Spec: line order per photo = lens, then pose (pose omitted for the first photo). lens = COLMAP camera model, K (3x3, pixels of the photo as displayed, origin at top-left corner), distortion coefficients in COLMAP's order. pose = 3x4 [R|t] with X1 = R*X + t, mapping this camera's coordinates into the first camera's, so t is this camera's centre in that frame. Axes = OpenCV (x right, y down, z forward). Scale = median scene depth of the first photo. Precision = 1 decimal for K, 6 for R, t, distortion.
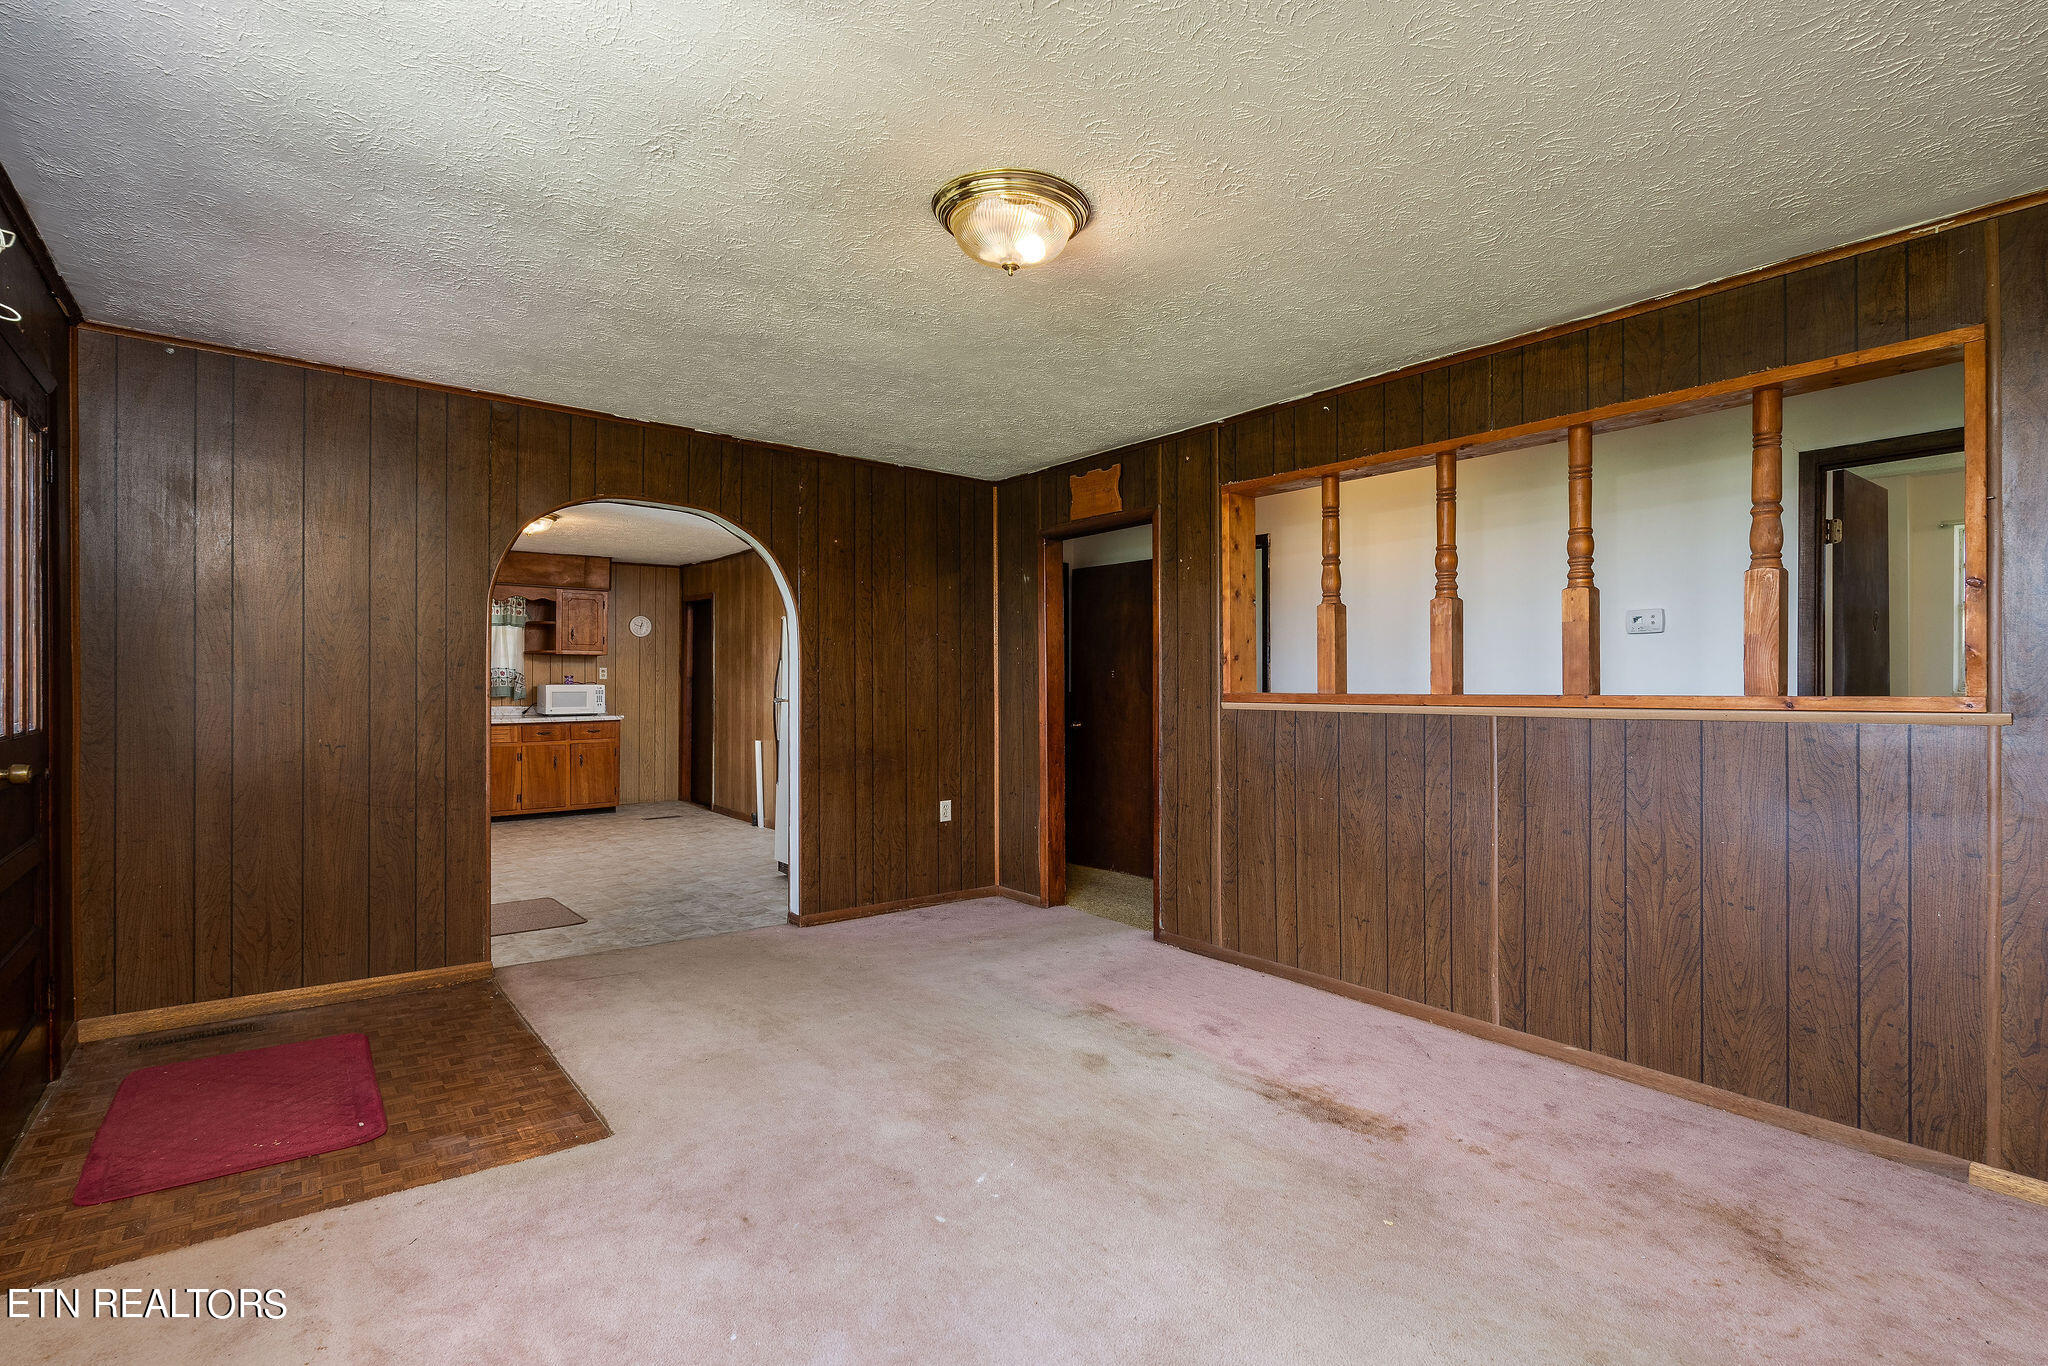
lens RADIAL K [[953.5, 0, 1028.4], [0, 953.5, 690.1], [0, 0, 1]] dist [0.003493, 0.001450]
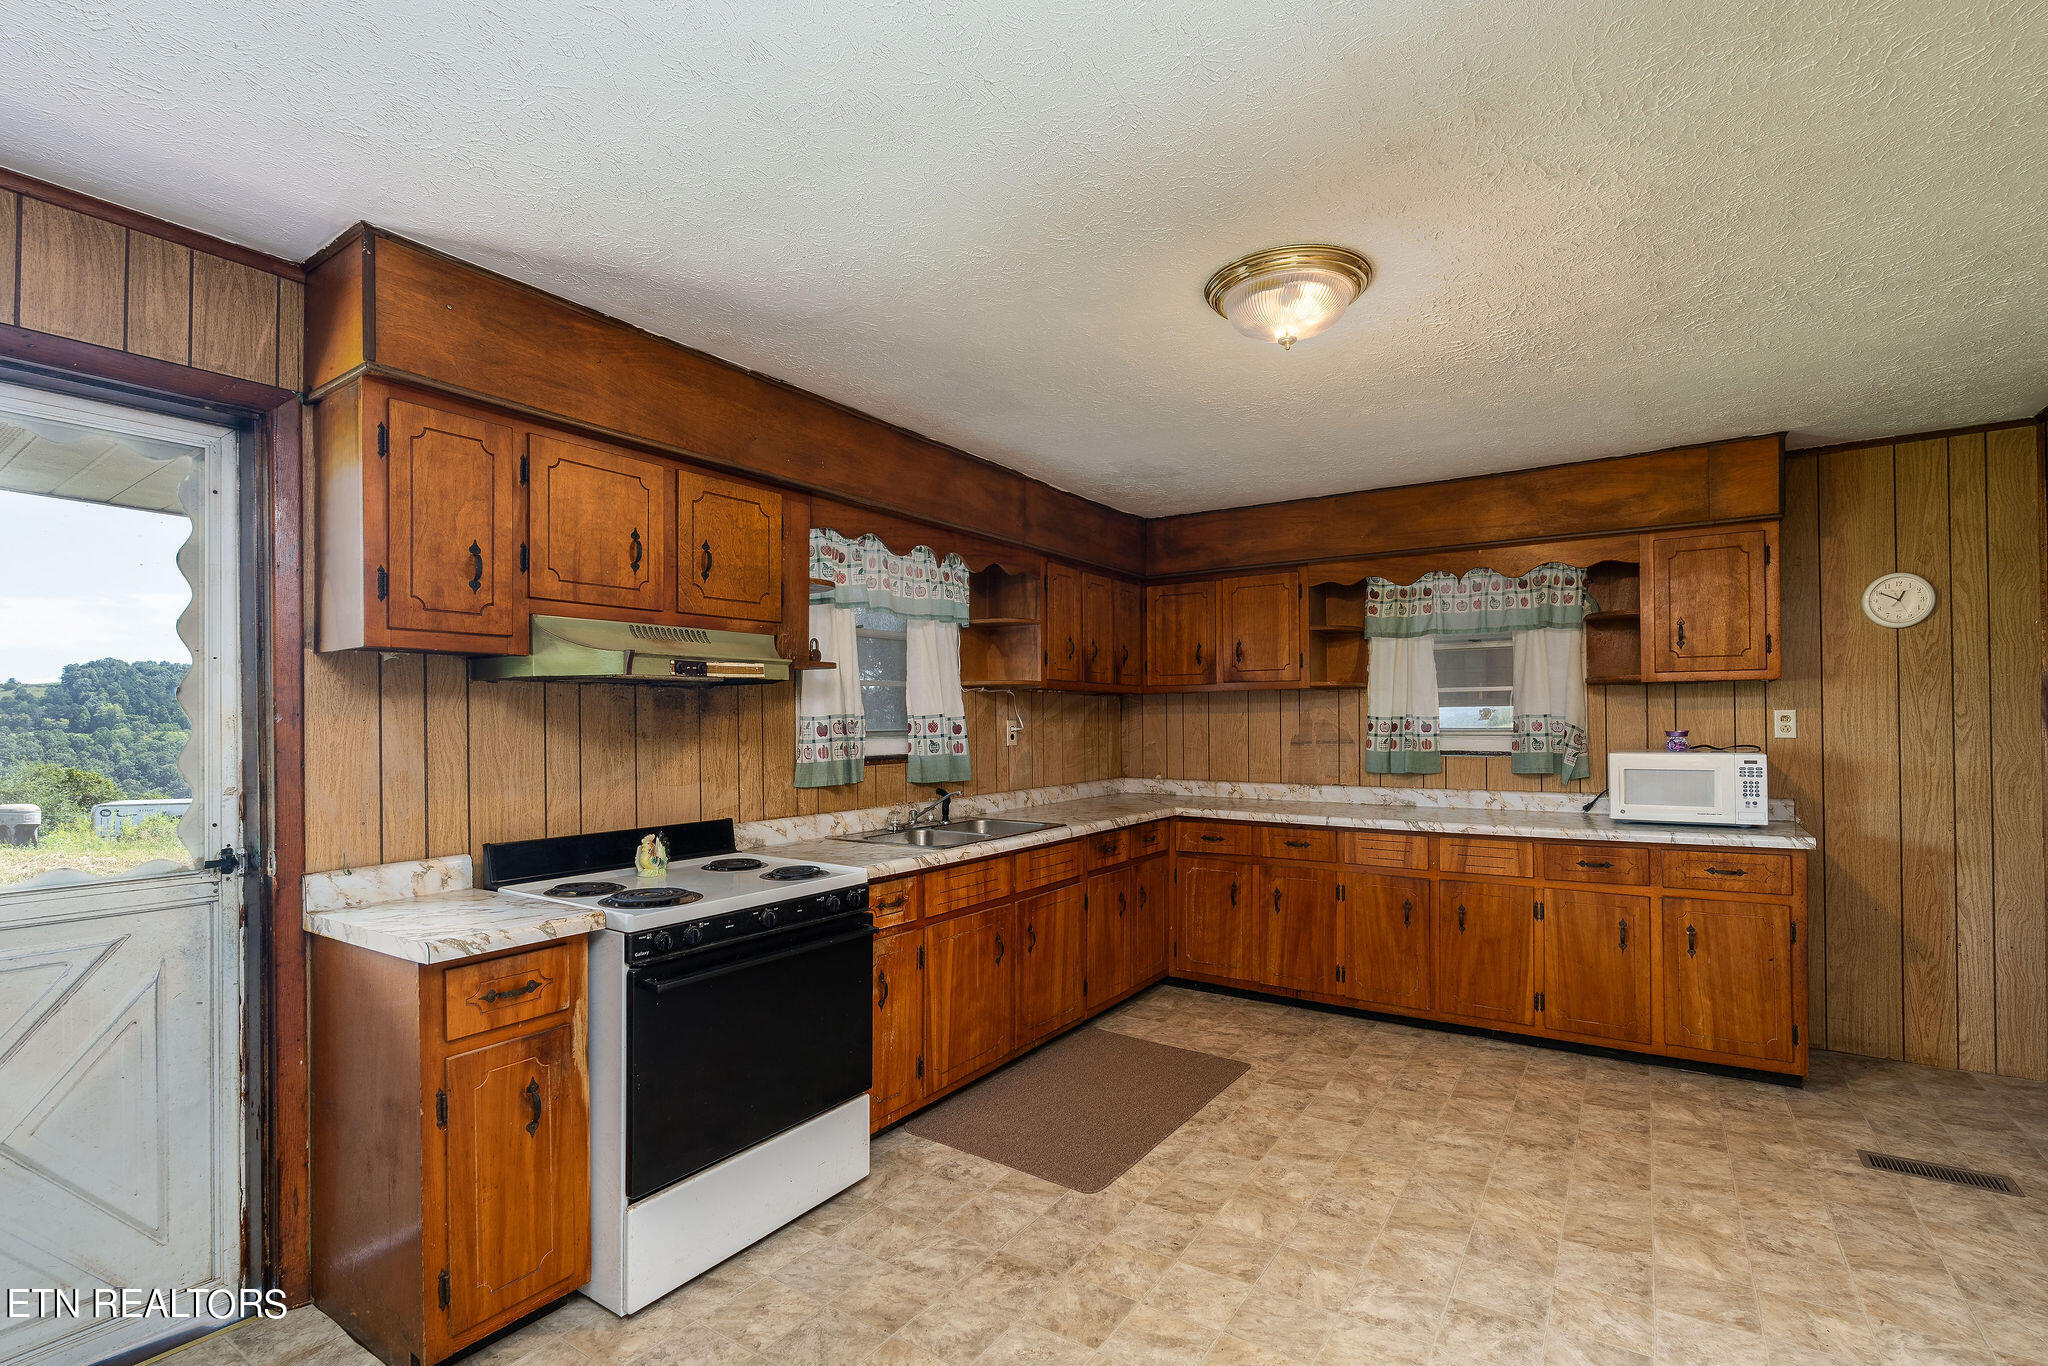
lens RADIAL K [[953.5, 0, 1027.8], [0, 953.5, 703.9], [0, 0, 1]] dist [0.003493, 0.001450]
pose [[0.314870, -0.012135, -0.949057, -0.163981], [0.008490, 0.999914, -0.009969, -0.025629], [0.949097, -0.004918, 0.314946, 0.588695]]
